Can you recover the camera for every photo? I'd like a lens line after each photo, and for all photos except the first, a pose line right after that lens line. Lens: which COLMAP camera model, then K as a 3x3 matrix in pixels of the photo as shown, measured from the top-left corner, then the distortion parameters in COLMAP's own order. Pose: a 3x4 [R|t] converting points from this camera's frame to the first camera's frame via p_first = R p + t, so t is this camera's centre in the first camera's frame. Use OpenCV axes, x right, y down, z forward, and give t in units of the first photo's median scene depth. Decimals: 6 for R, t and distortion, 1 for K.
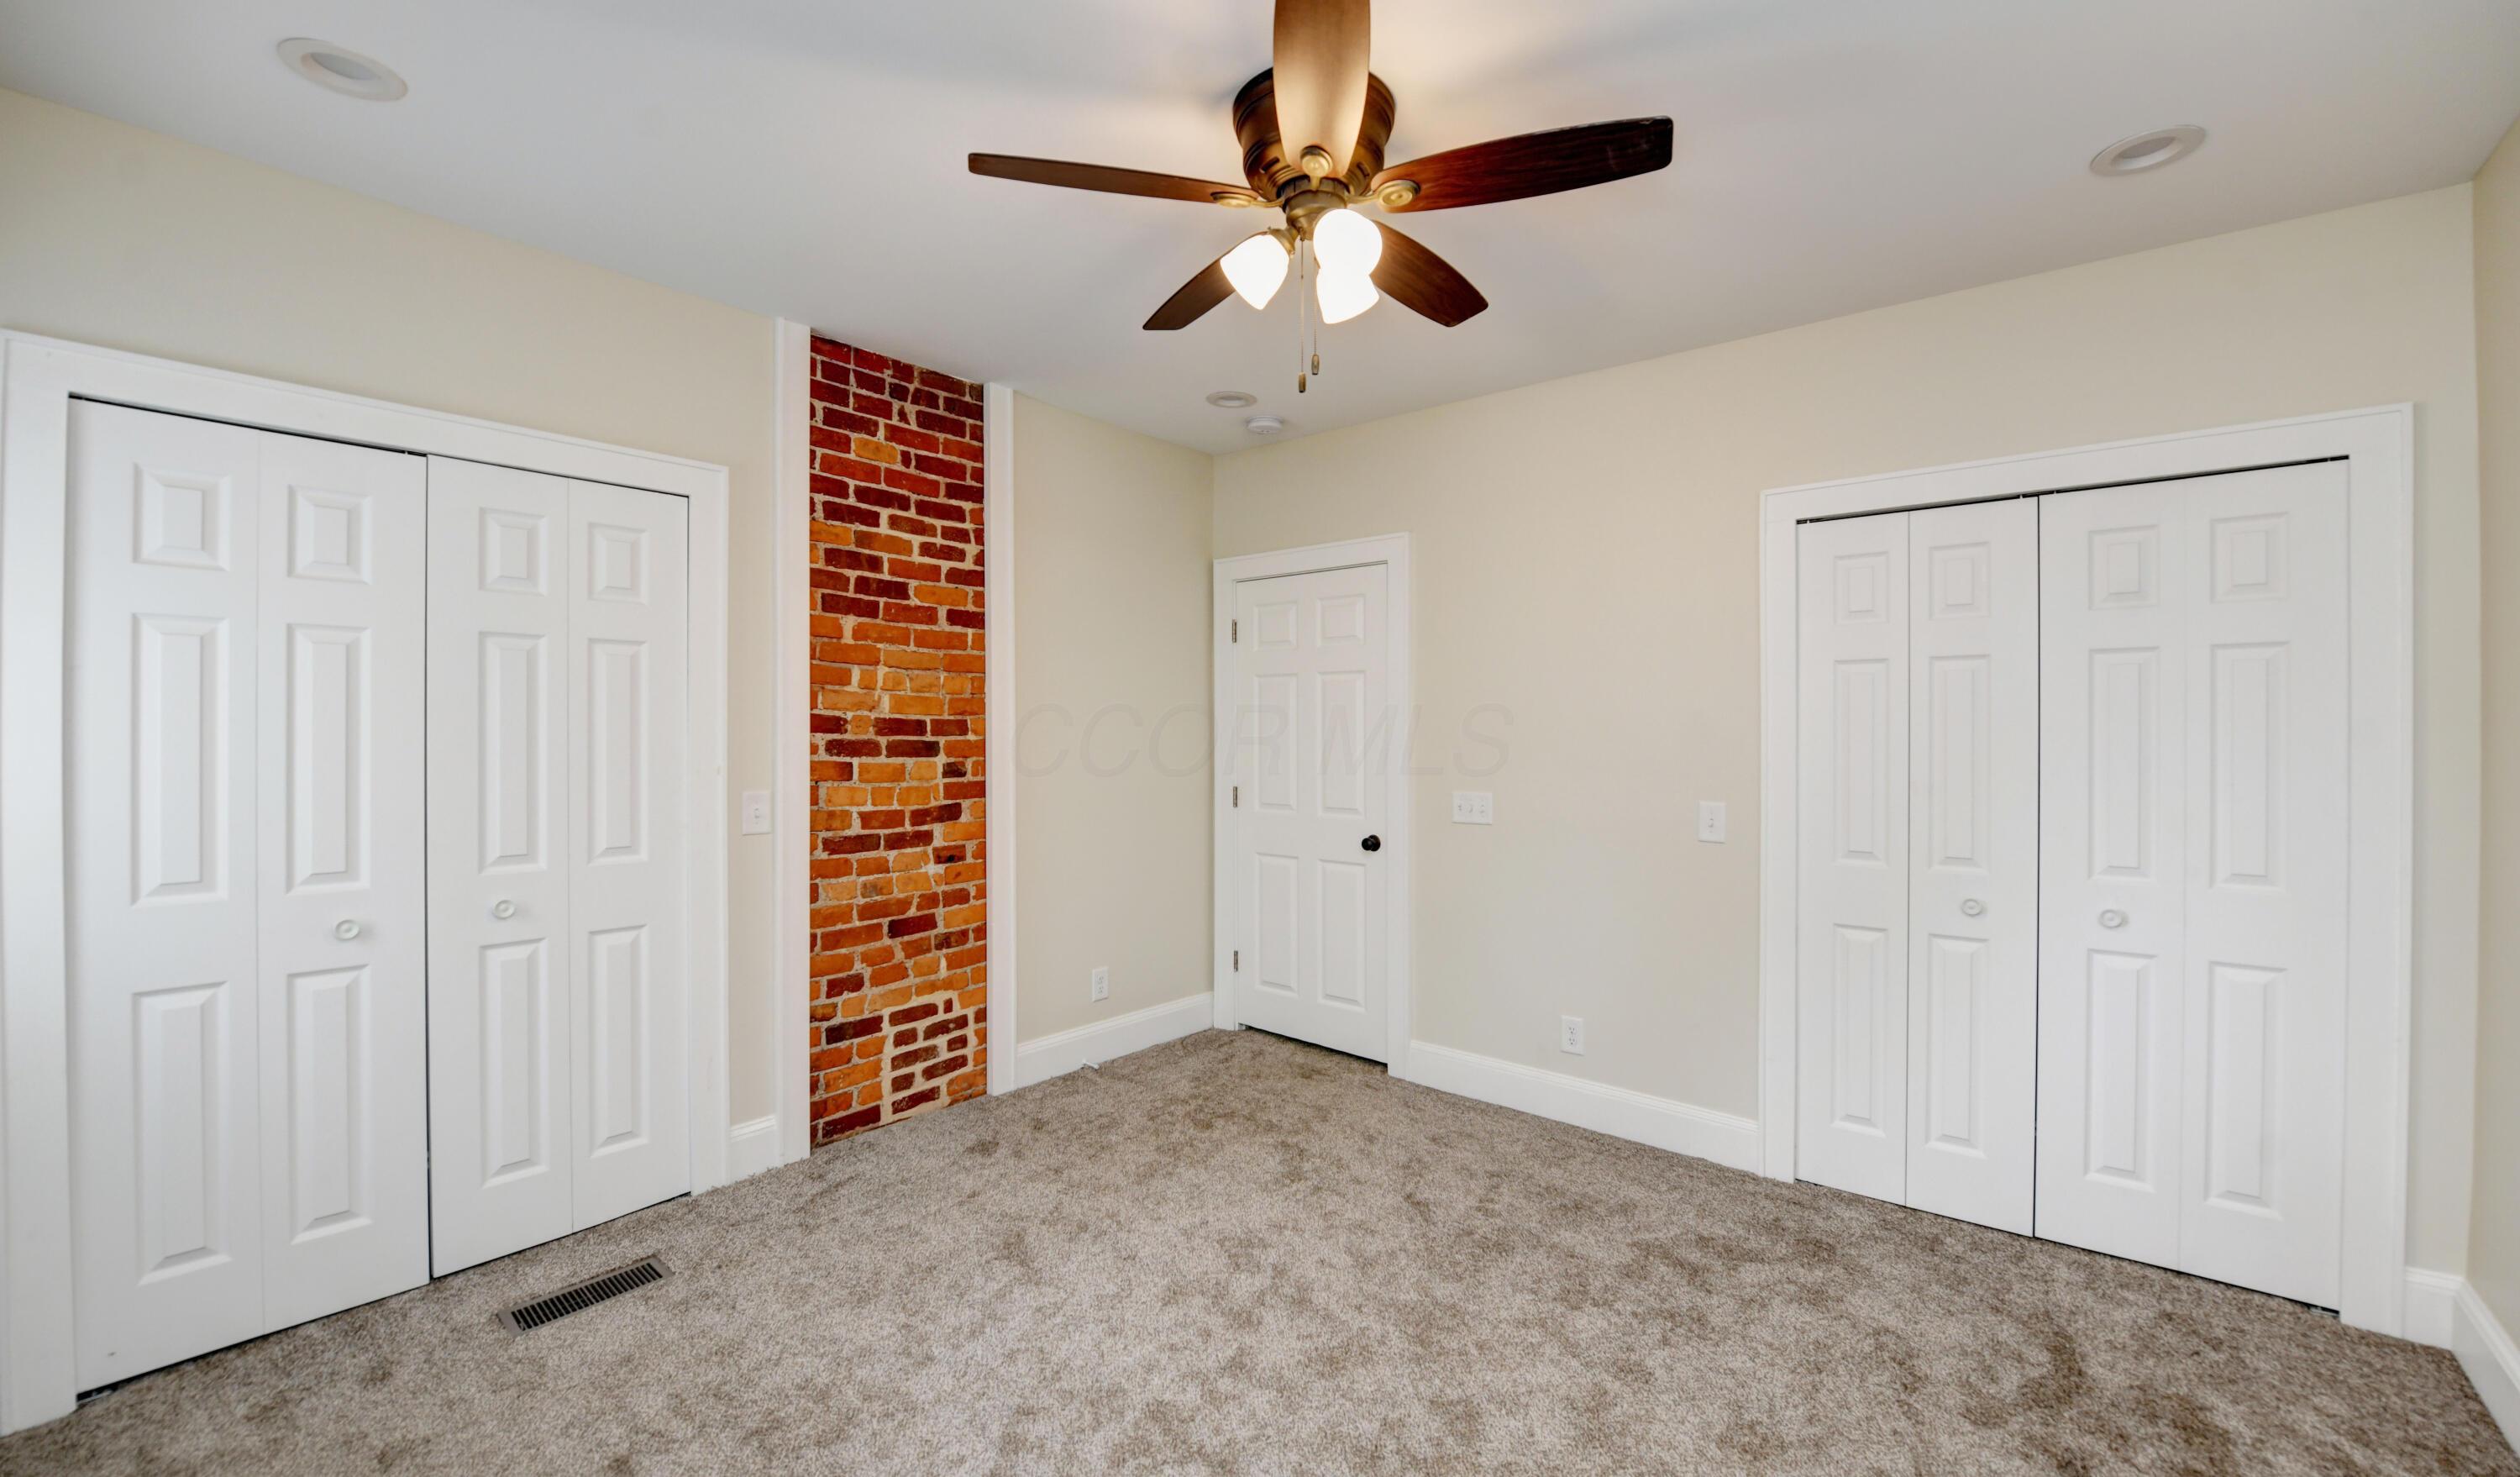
lens RADIAL K [[1019.8, 0, 1257.0], [0, 1019.8, 732.4], [0, 0, 1]] dist [-0.025443, 0.001031]
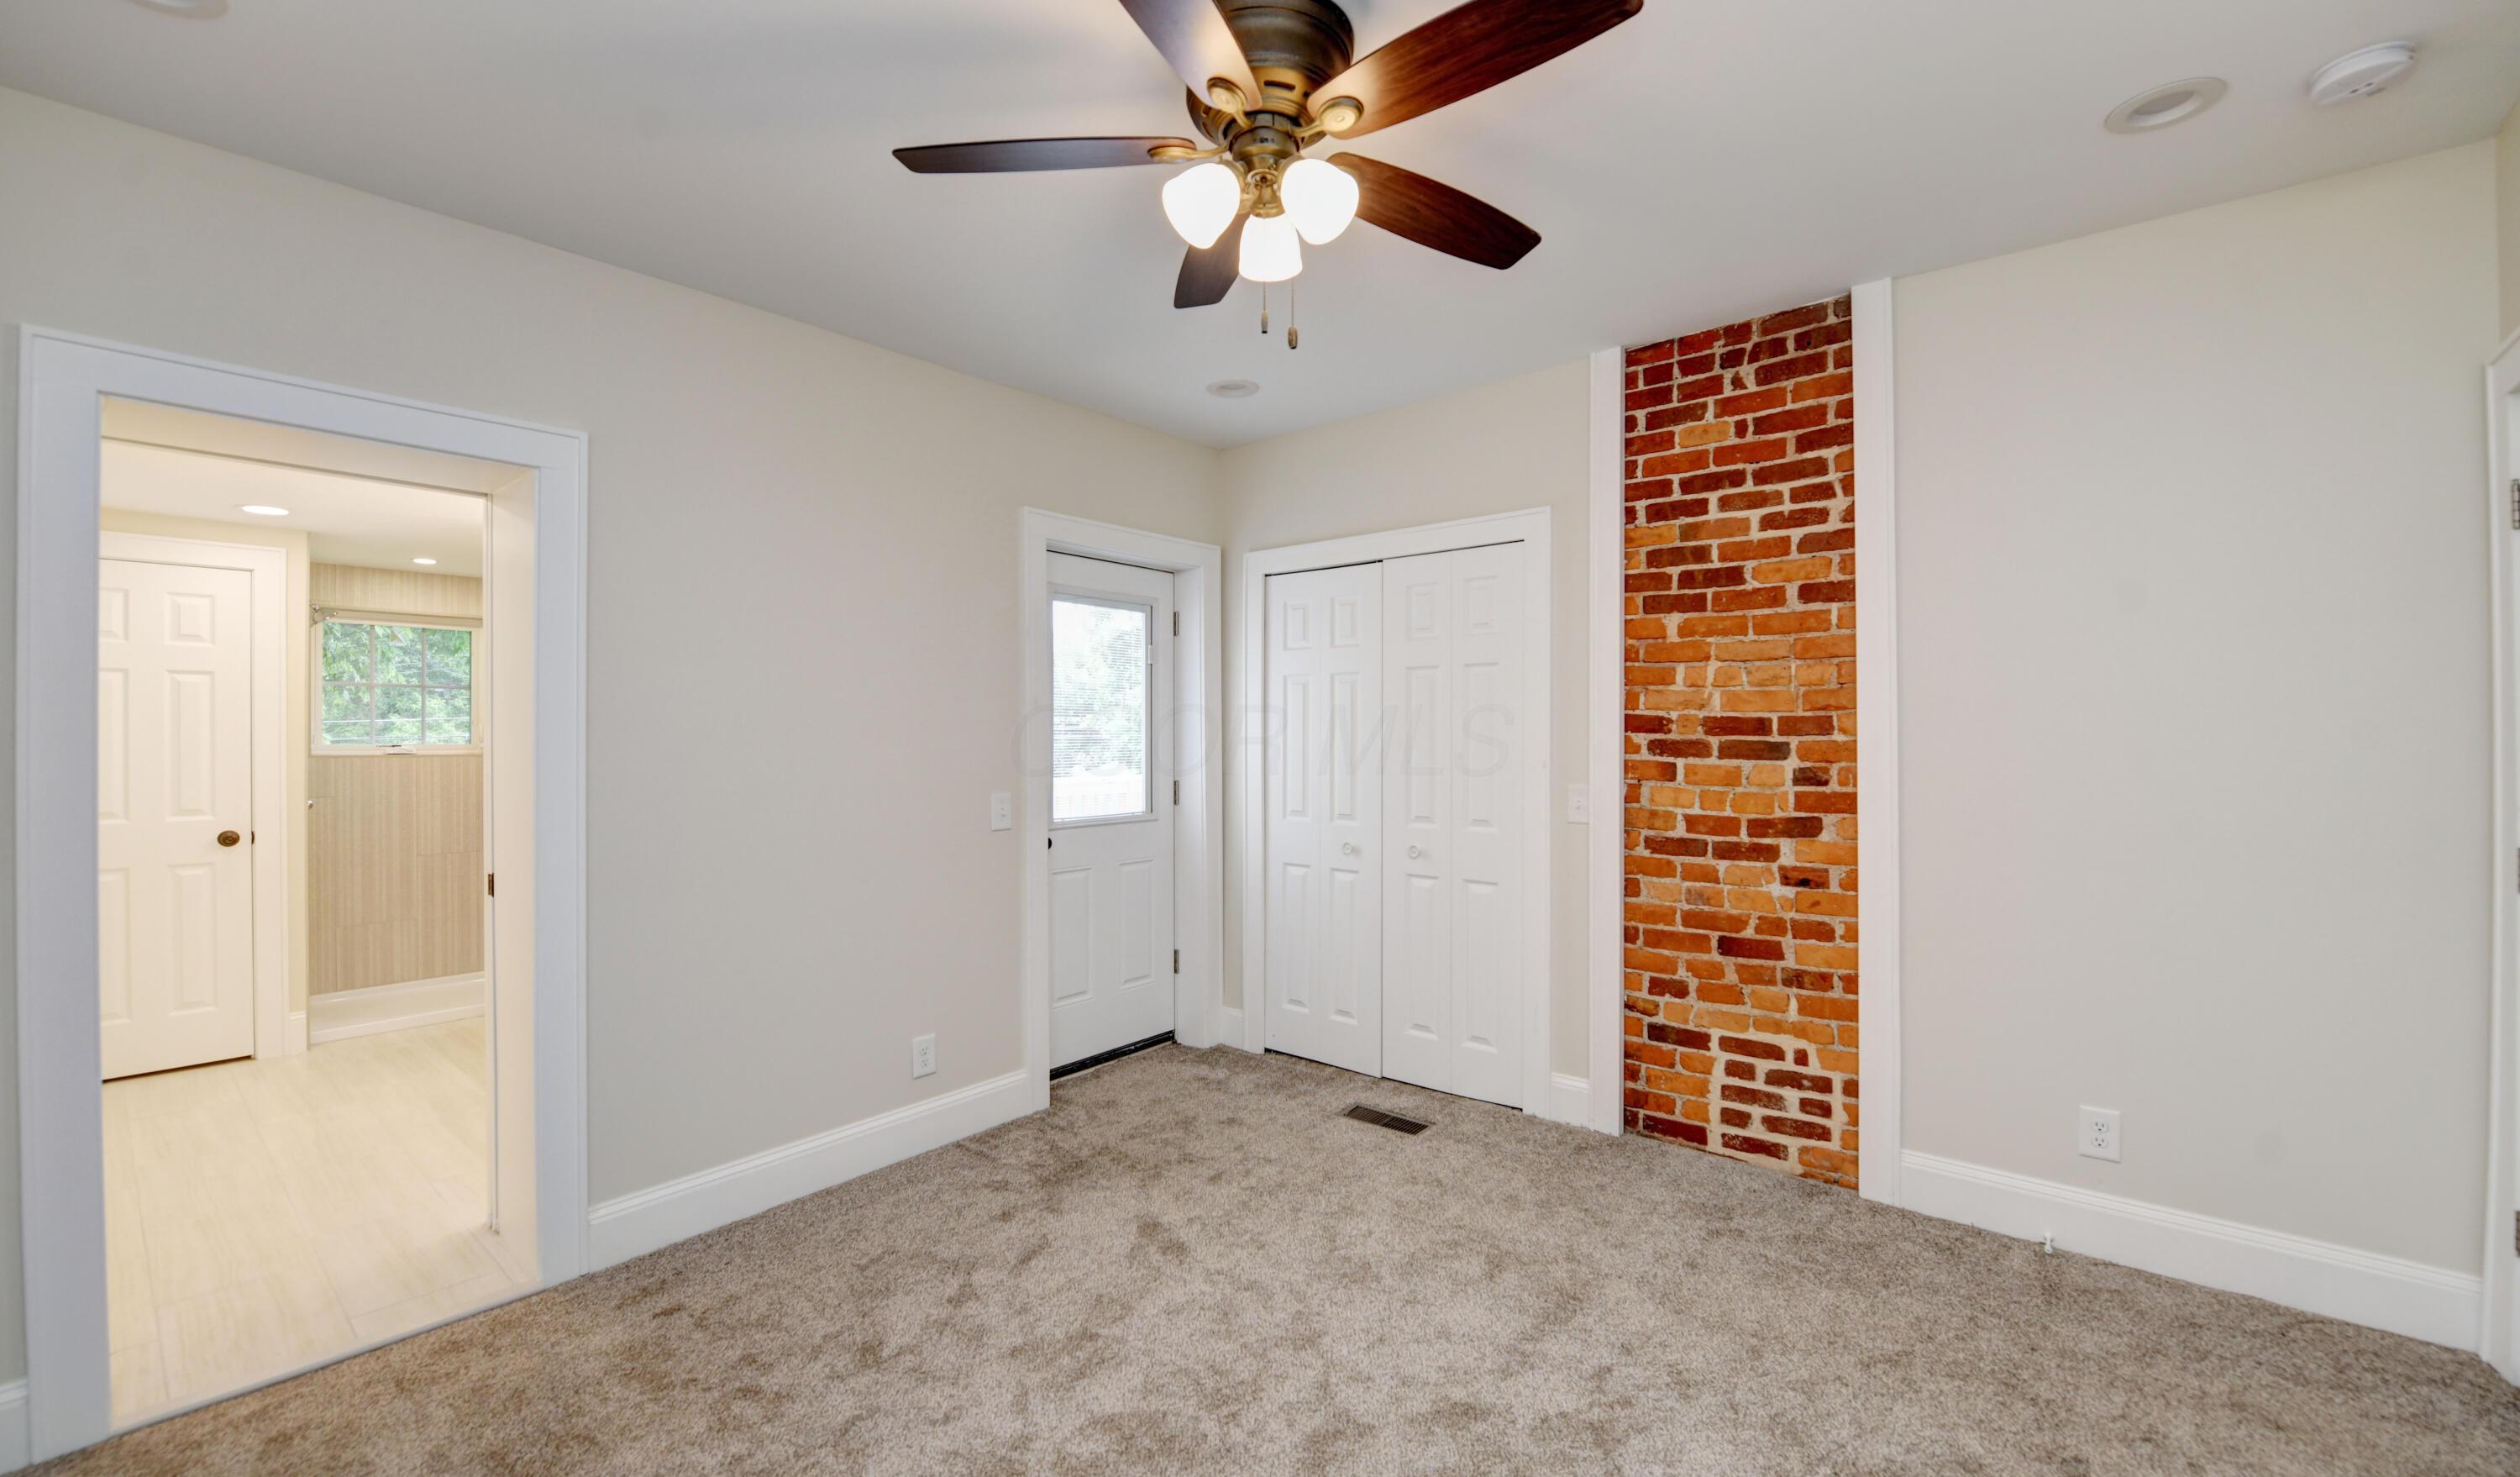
lens RADIAL K [[1019.8, 0, 1260.3], [0, 1019.8, 736.1], [0, 0, 1]] dist [-0.025443, 0.001031]
pose [[-0.030636, -0.001206, -0.999530, 0.569808], [0.001019, 0.999999, -0.001238, 0.004349], [0.999530, -0.001056, -0.030635, 0.605517]]
